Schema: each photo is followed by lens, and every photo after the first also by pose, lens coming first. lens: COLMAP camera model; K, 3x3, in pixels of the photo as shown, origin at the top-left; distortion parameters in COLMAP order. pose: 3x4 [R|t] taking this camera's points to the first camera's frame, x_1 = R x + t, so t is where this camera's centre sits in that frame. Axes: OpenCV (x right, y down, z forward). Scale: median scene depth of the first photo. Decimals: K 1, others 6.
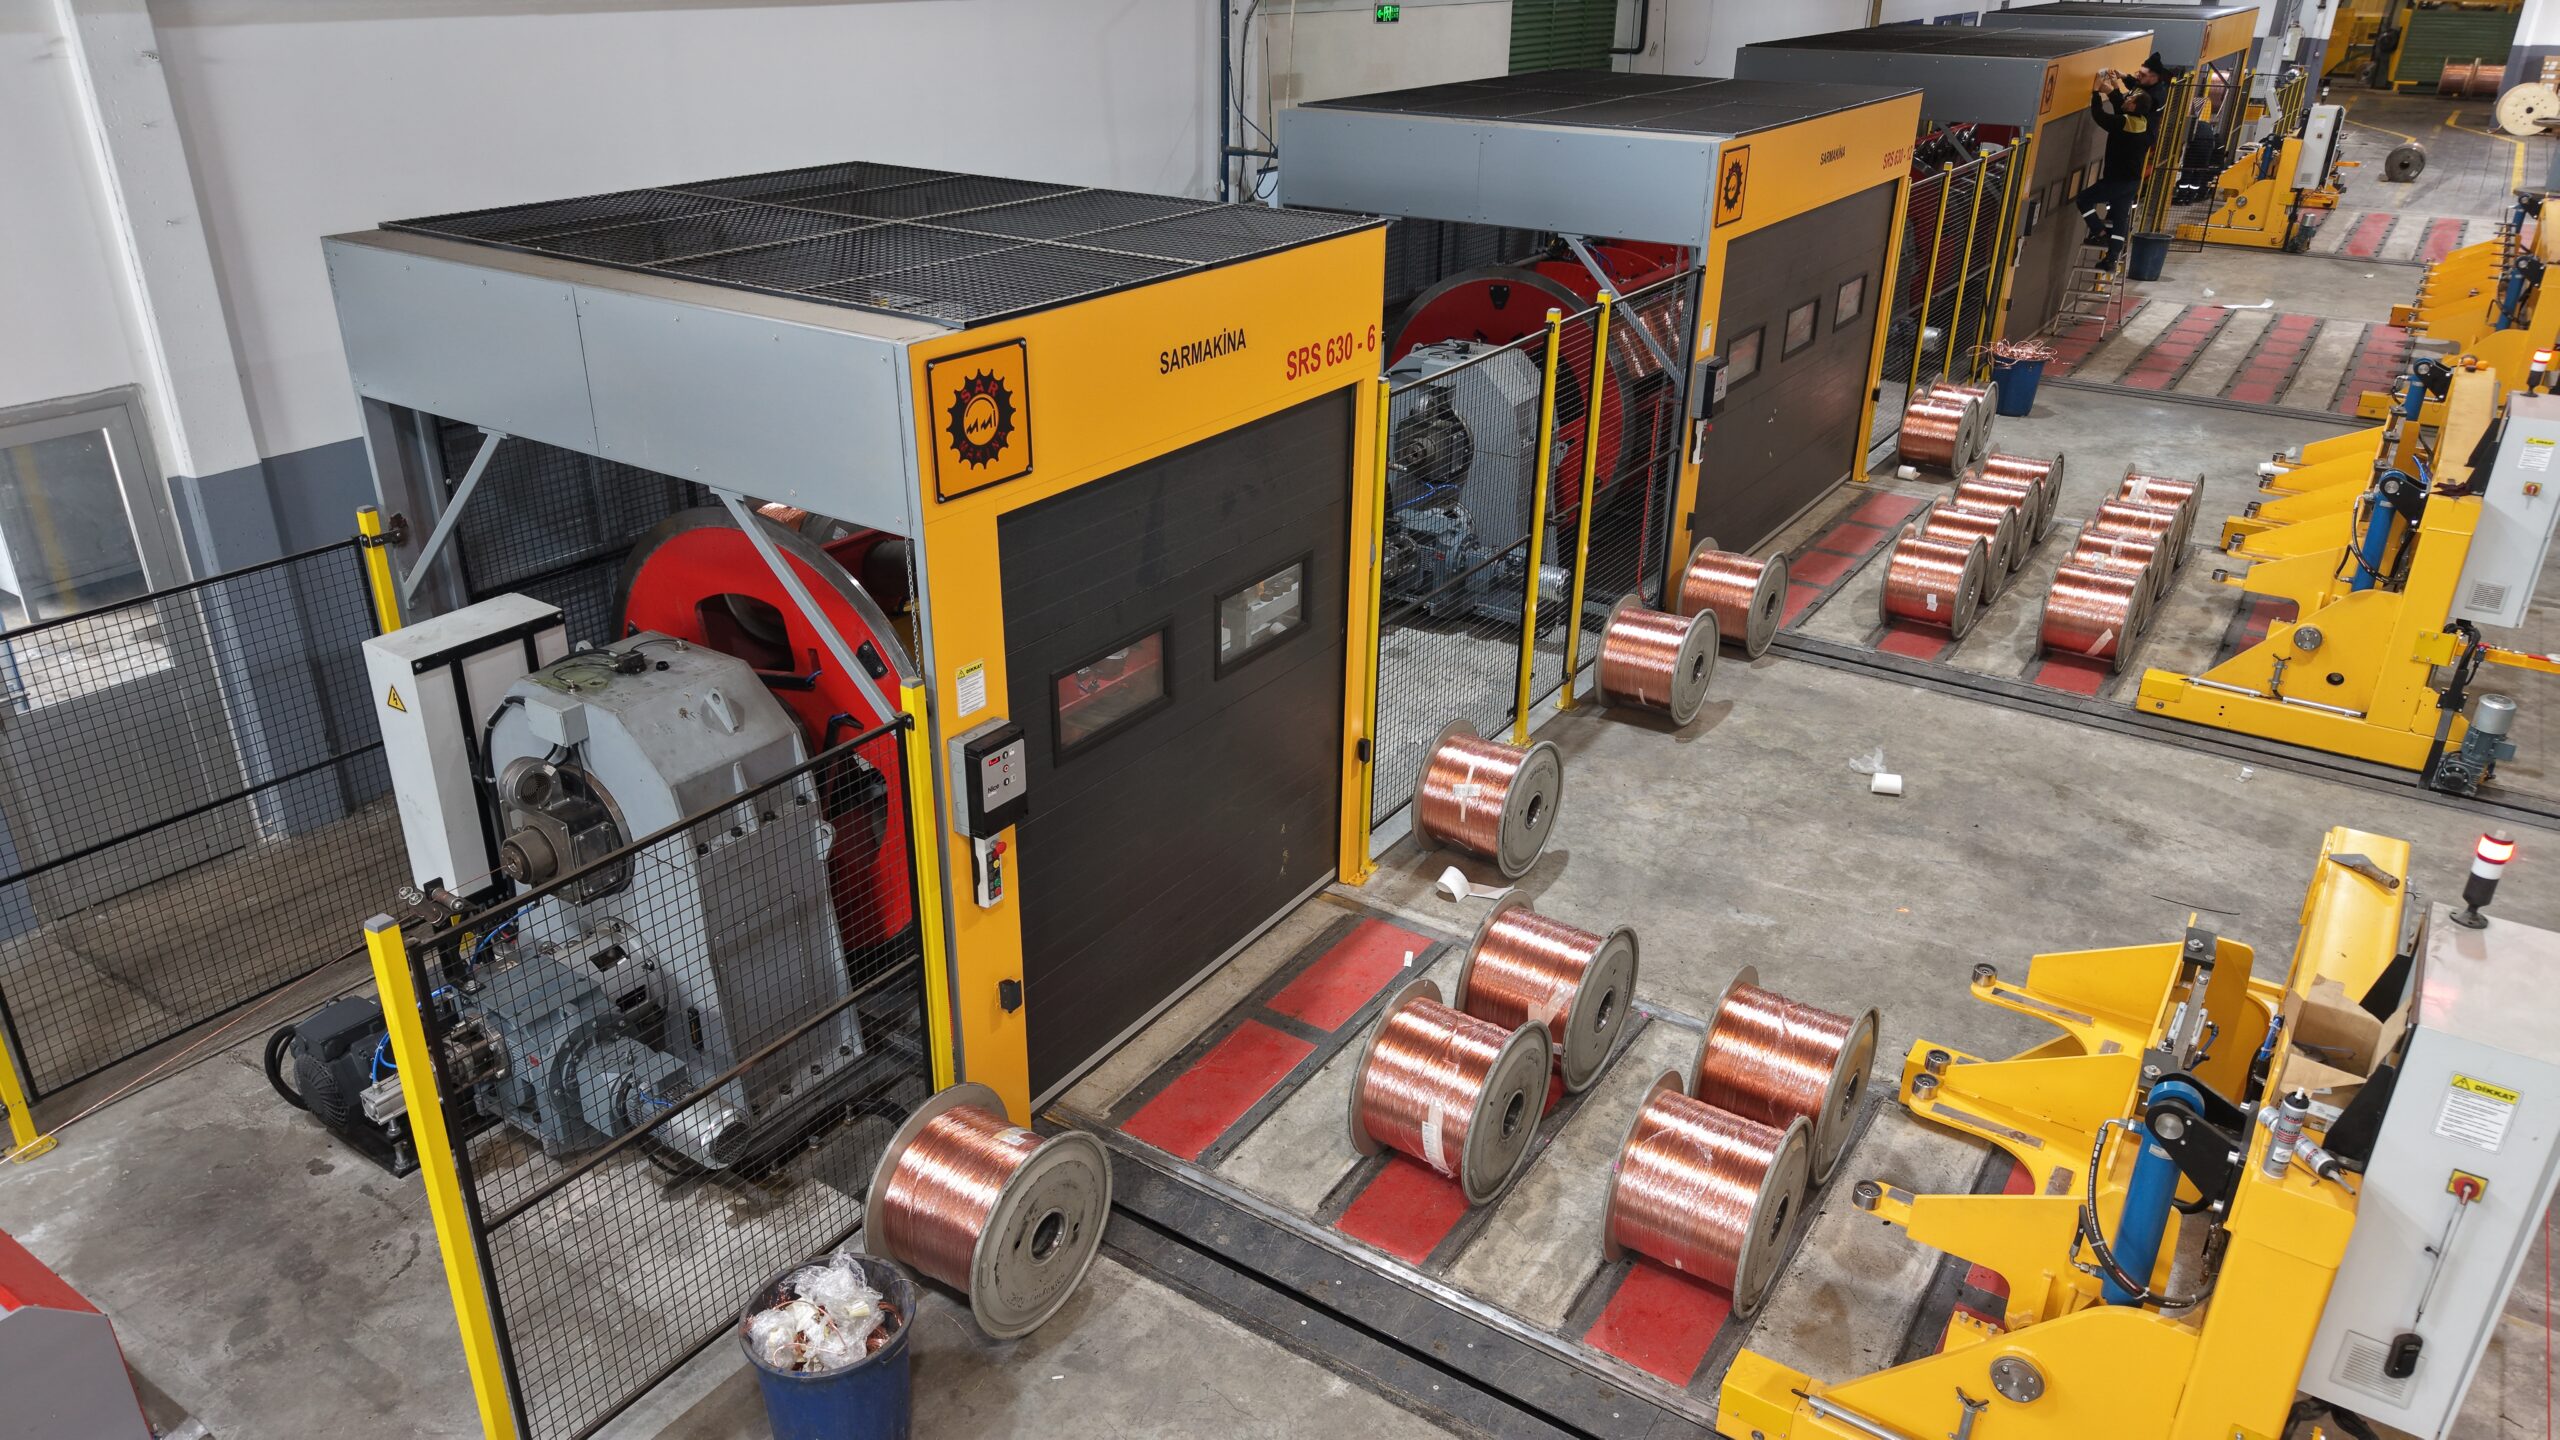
lens RADIAL K [[1718.7, 0, 1261.0], [0, 1718.7, 727.2], [0, 0, 1]] dist [0.004866, -0.011972]
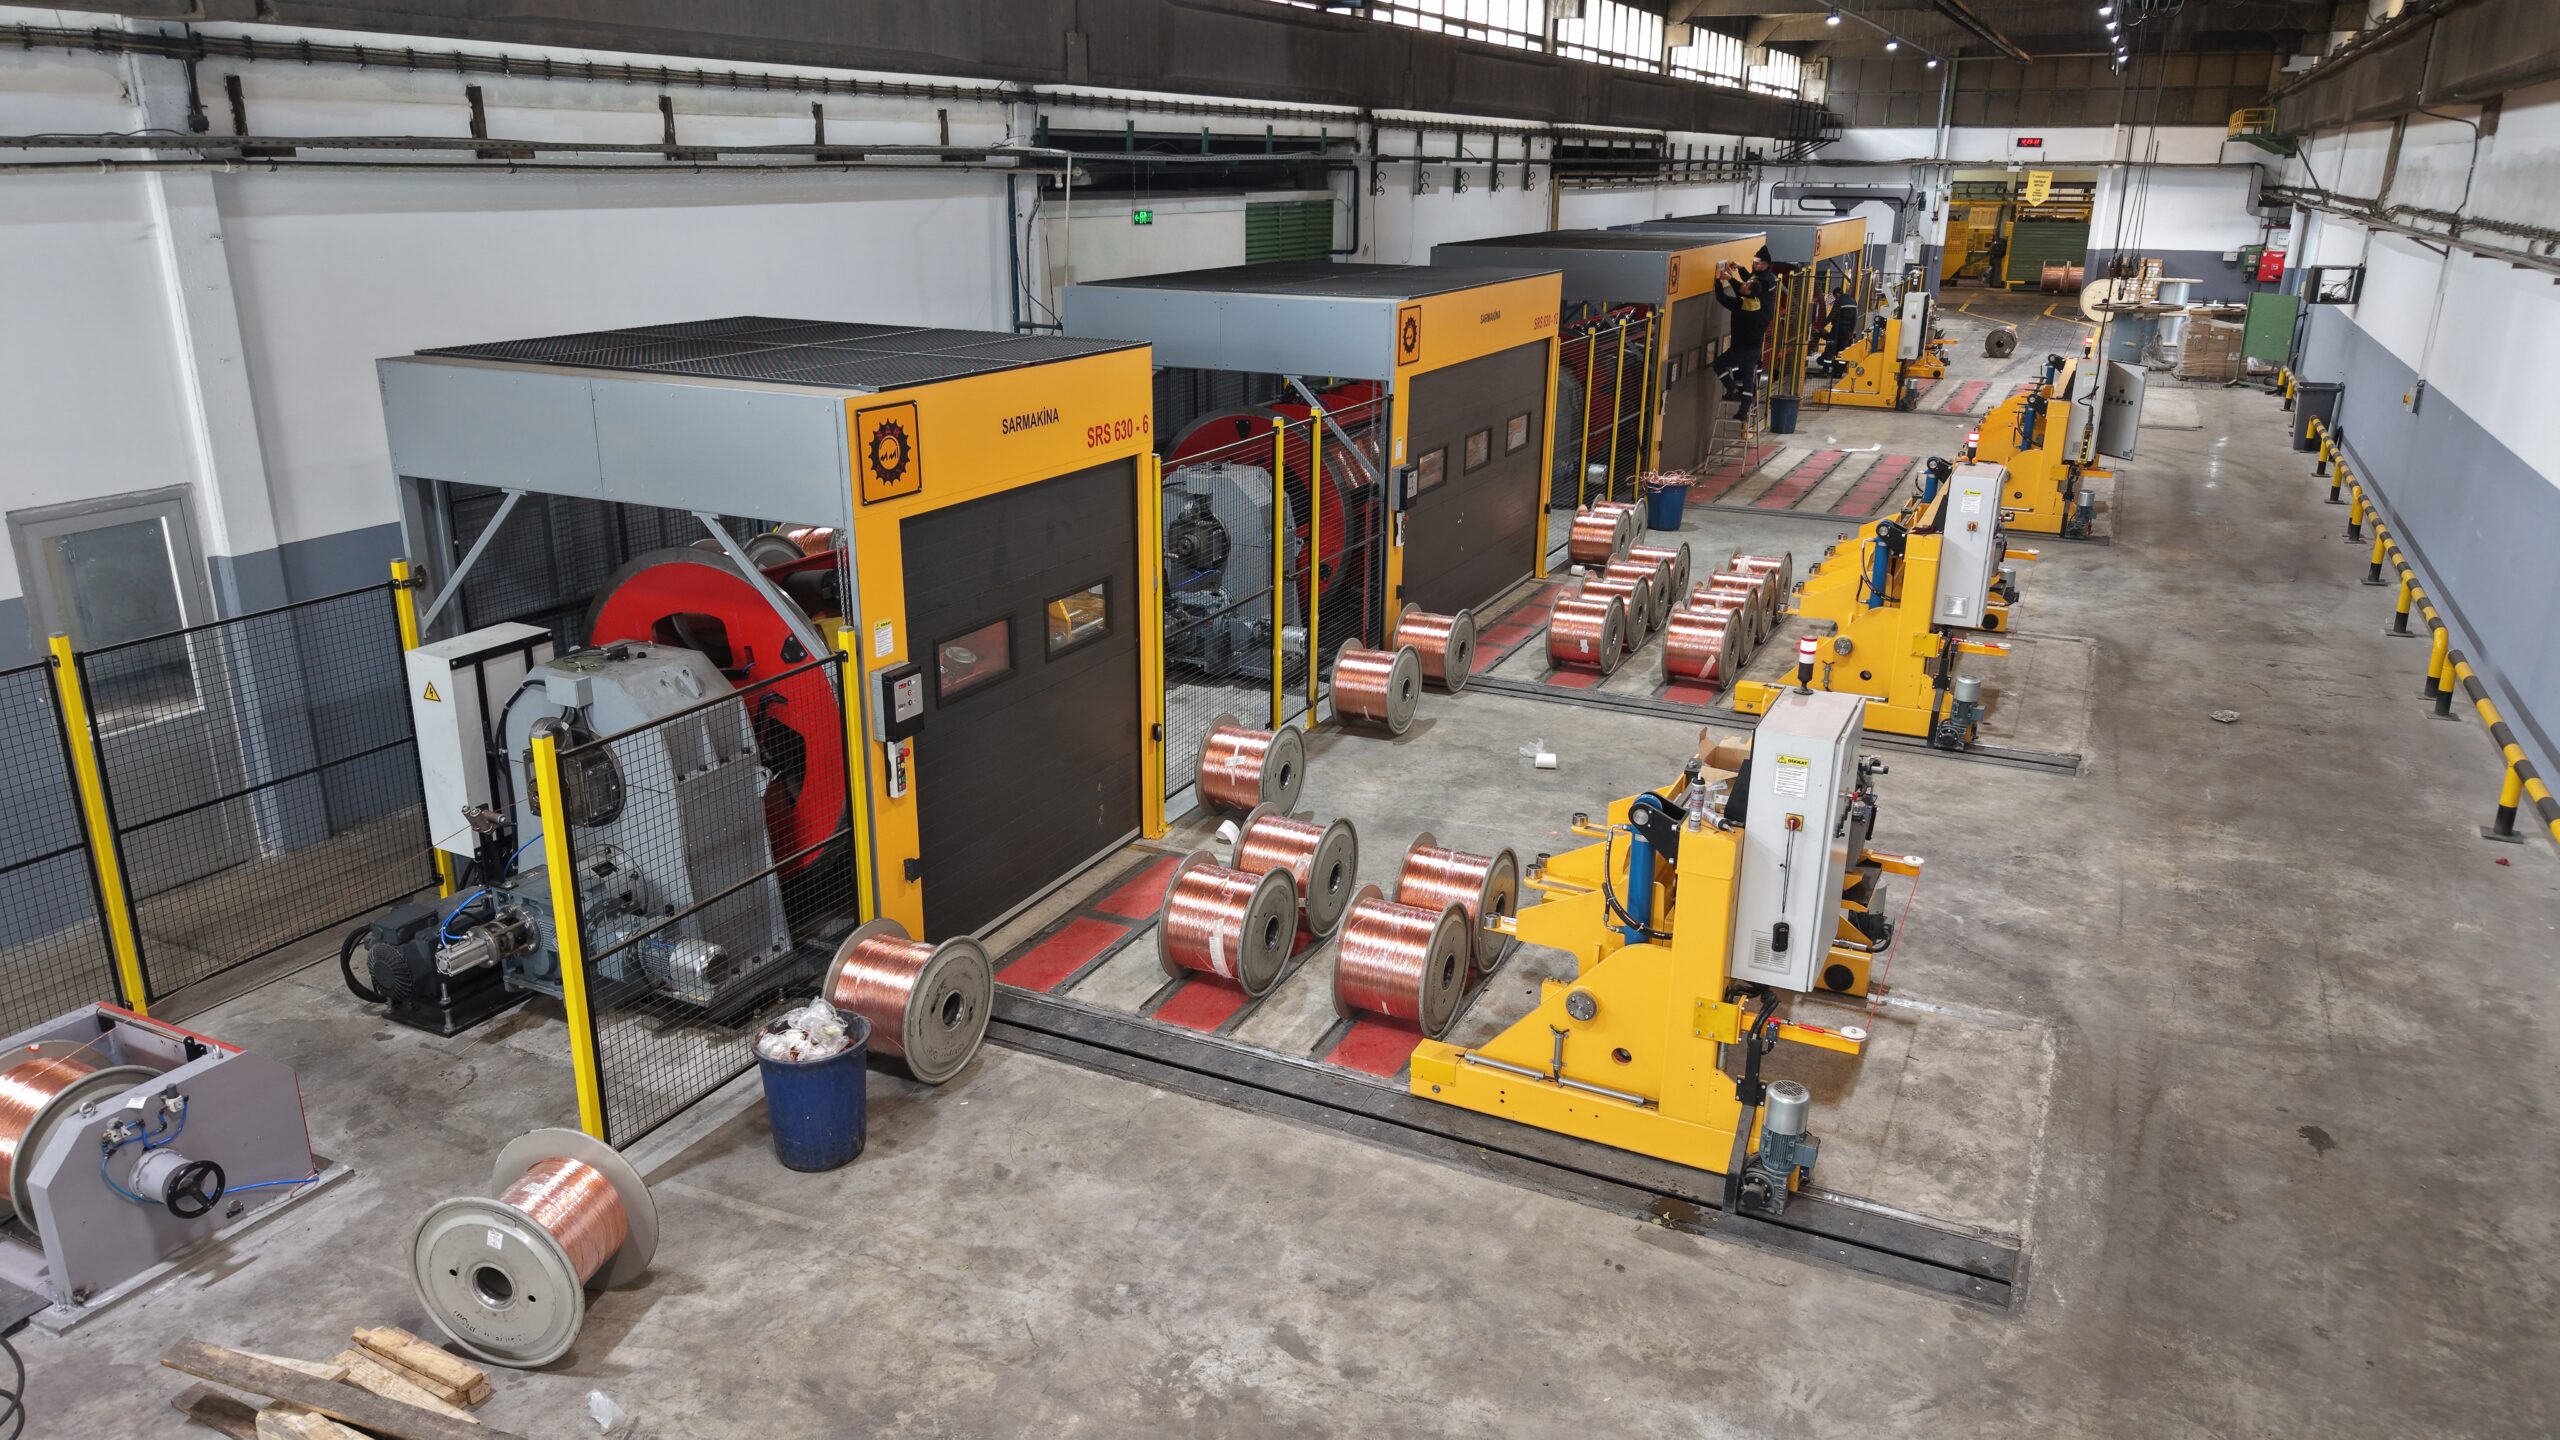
lens RADIAL K [[1718.7, 0, 1276.9], [0, 1718.7, 724.6], [0, 0, 1]] dist [0.004866, -0.011972]
pose [[0.989726, -0.045103, 0.135675, -0.031494], [0.060740, 0.991689, -0.113422, 0.191486], [-0.129432, 0.120497, 0.984240, -0.385474]]
